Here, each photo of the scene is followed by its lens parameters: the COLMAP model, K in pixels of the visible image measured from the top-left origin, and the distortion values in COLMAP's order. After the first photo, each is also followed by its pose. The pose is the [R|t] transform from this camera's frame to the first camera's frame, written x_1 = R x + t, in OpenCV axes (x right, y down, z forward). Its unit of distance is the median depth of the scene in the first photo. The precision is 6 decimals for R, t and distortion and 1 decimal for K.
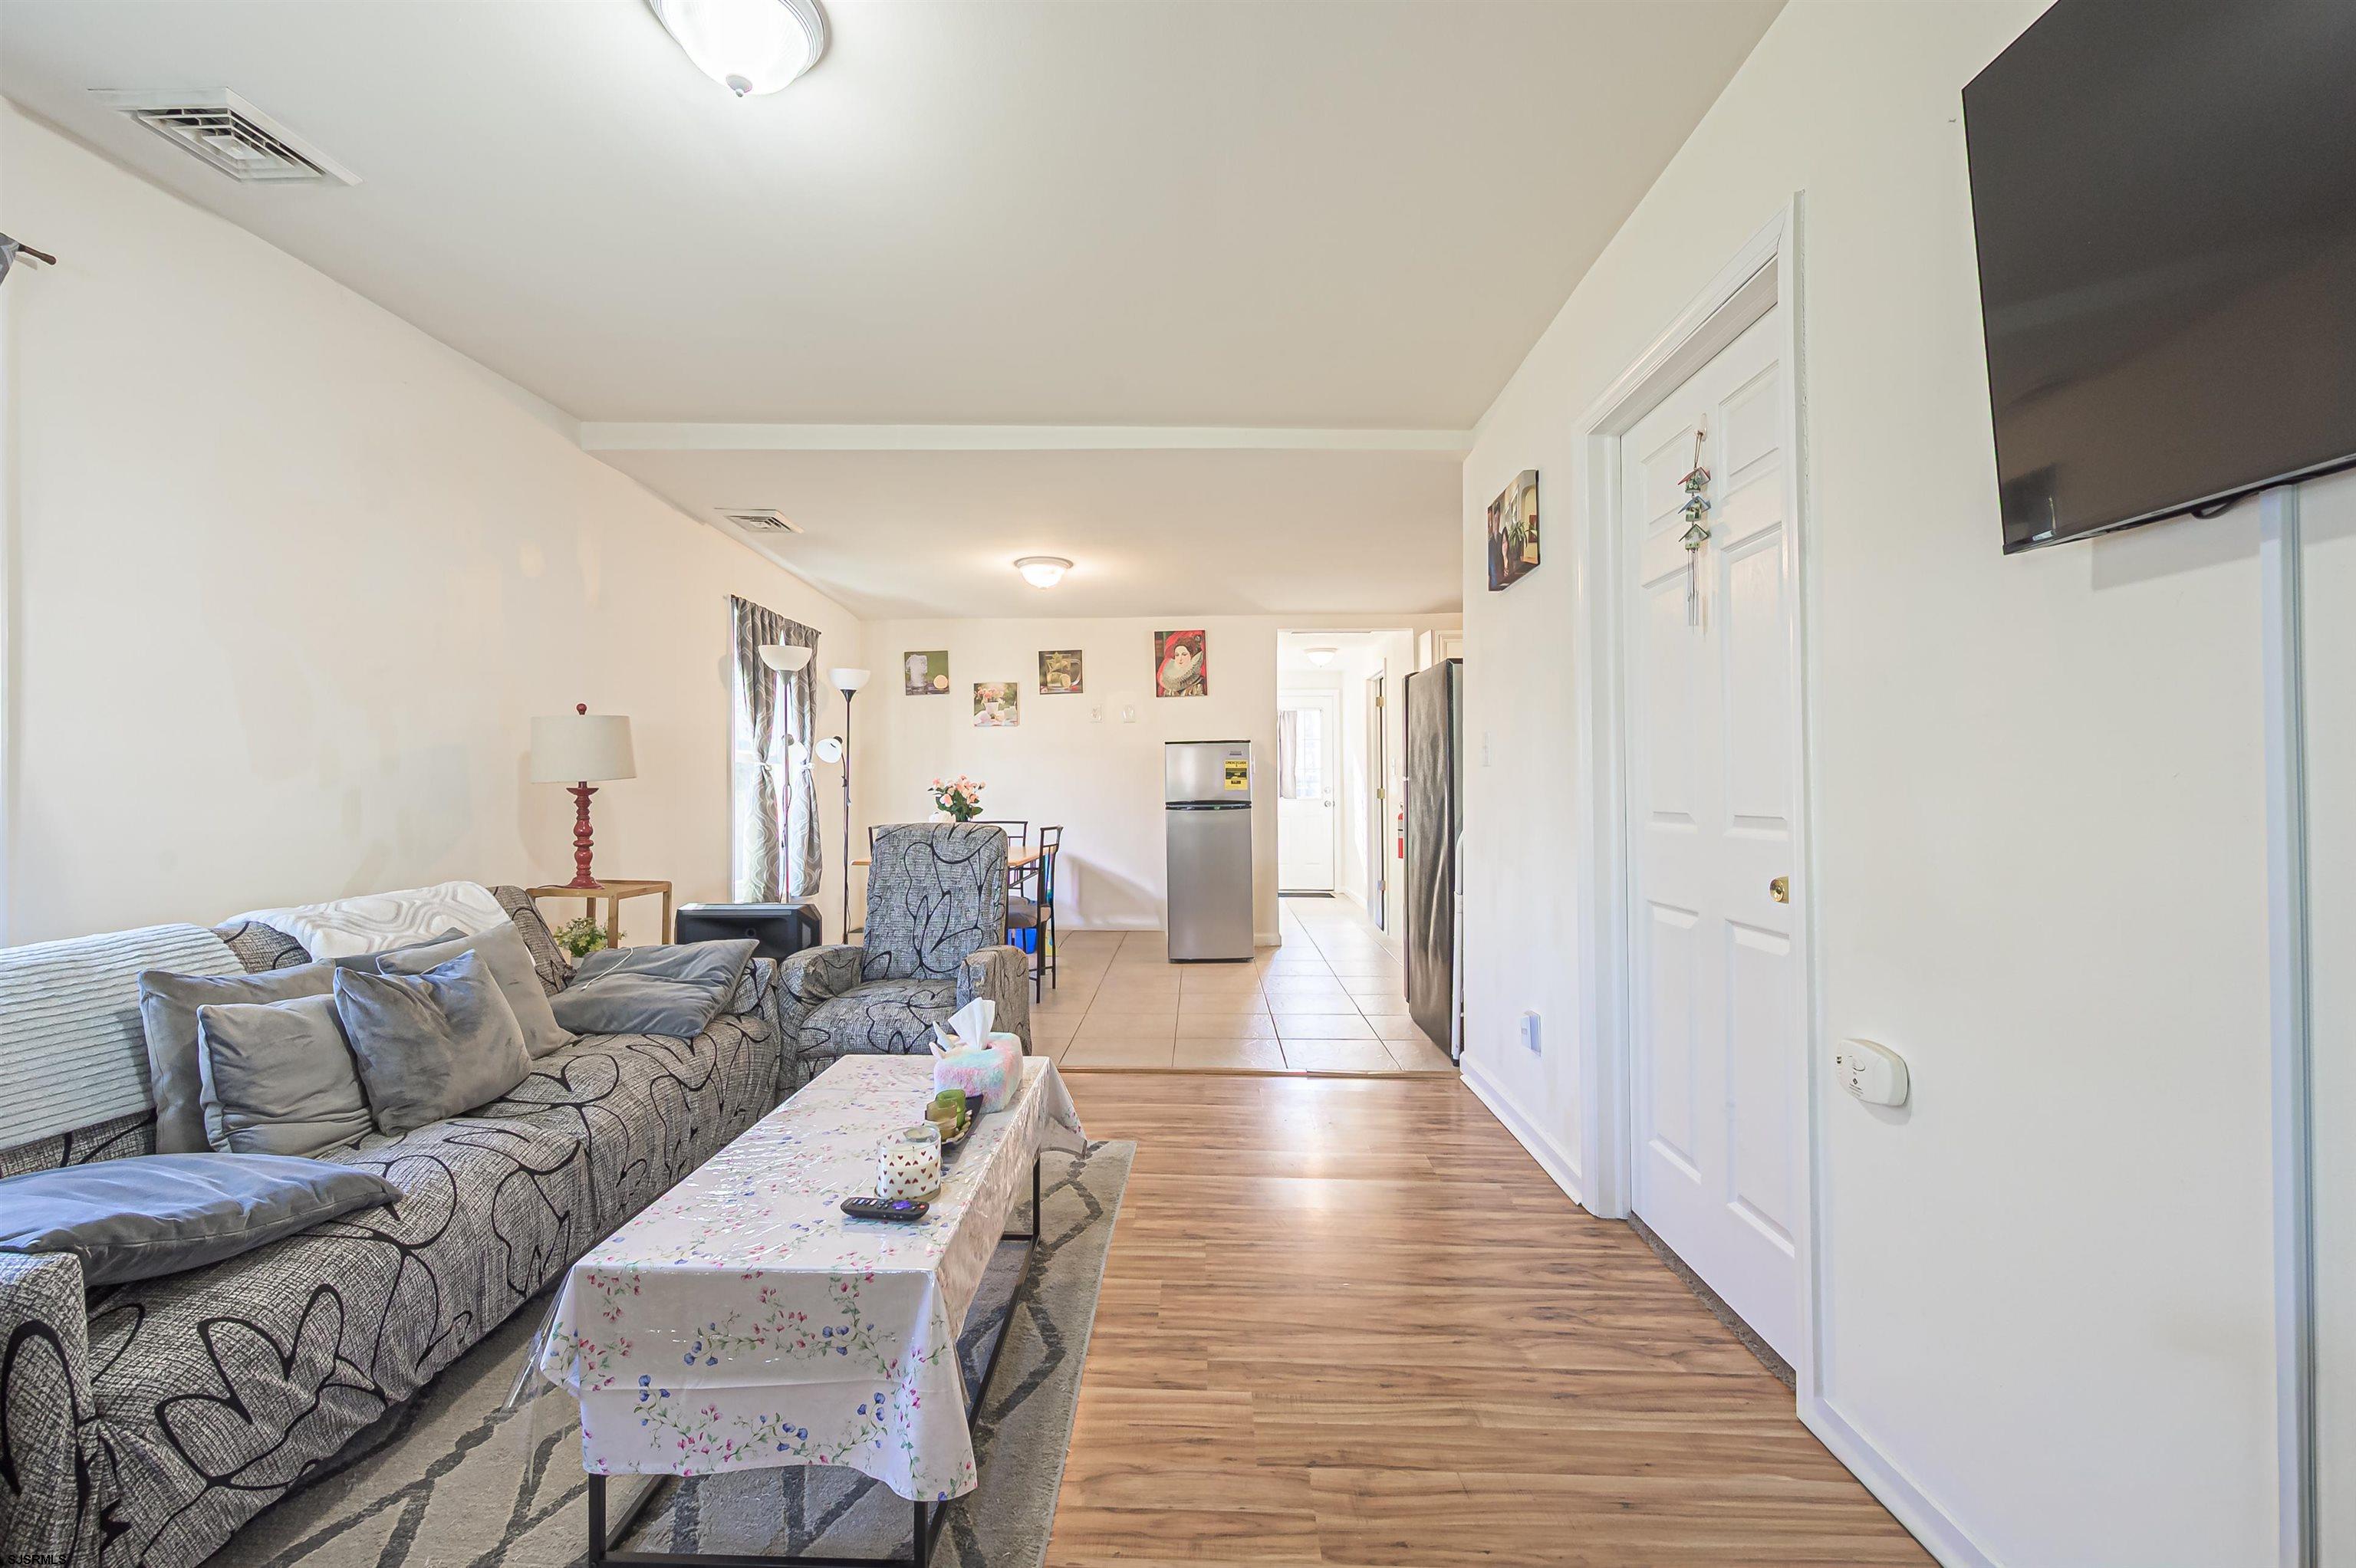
lens RADIAL K [[933.7, 0, 1180.0], [0, 933.7, 785.8], [0, 0, 1]] dist [-0.001726, -0.000158]
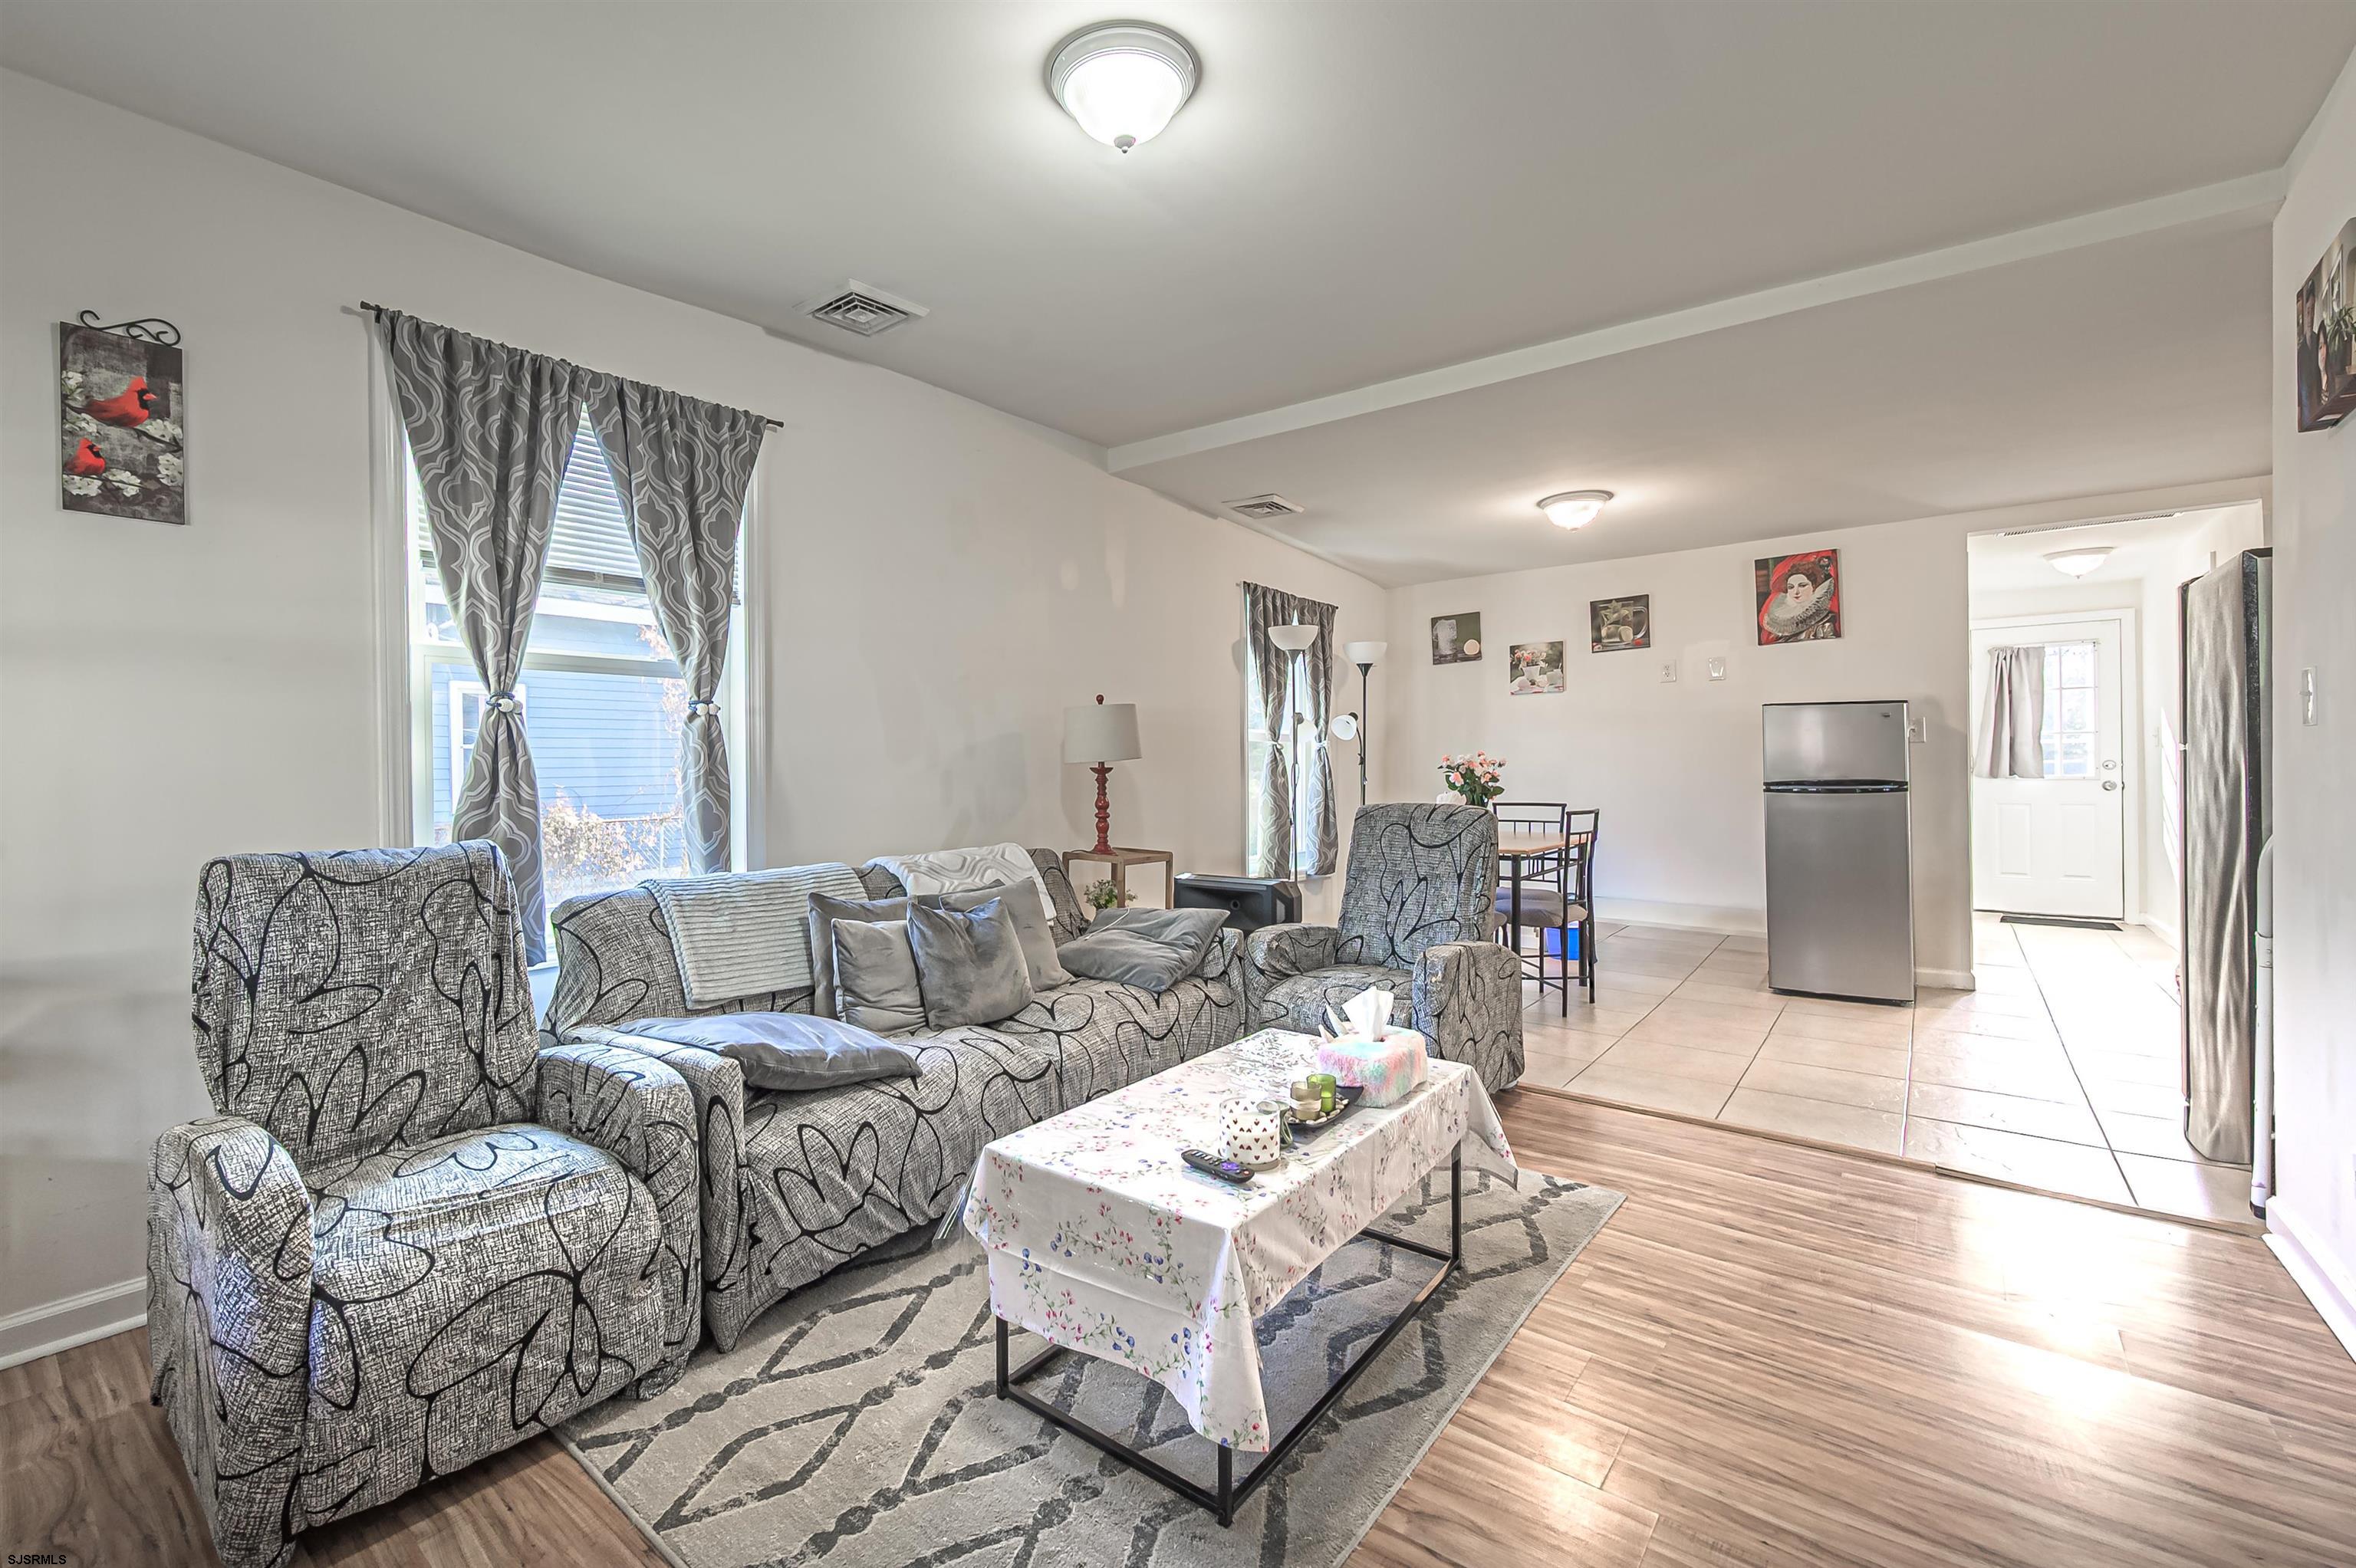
lens RADIAL K [[1012.8, 0, 1080.1], [0, 1012.8, 769.6], [0, 0, 1]] dist [-0.002194, -0.000450]
pose [[0.777601, -0.002529, -0.628753, 0.111821], [0.007081, 0.999964, 0.004736, -0.001251], [0.628719, -0.008135, 0.777590, 0.004998]]
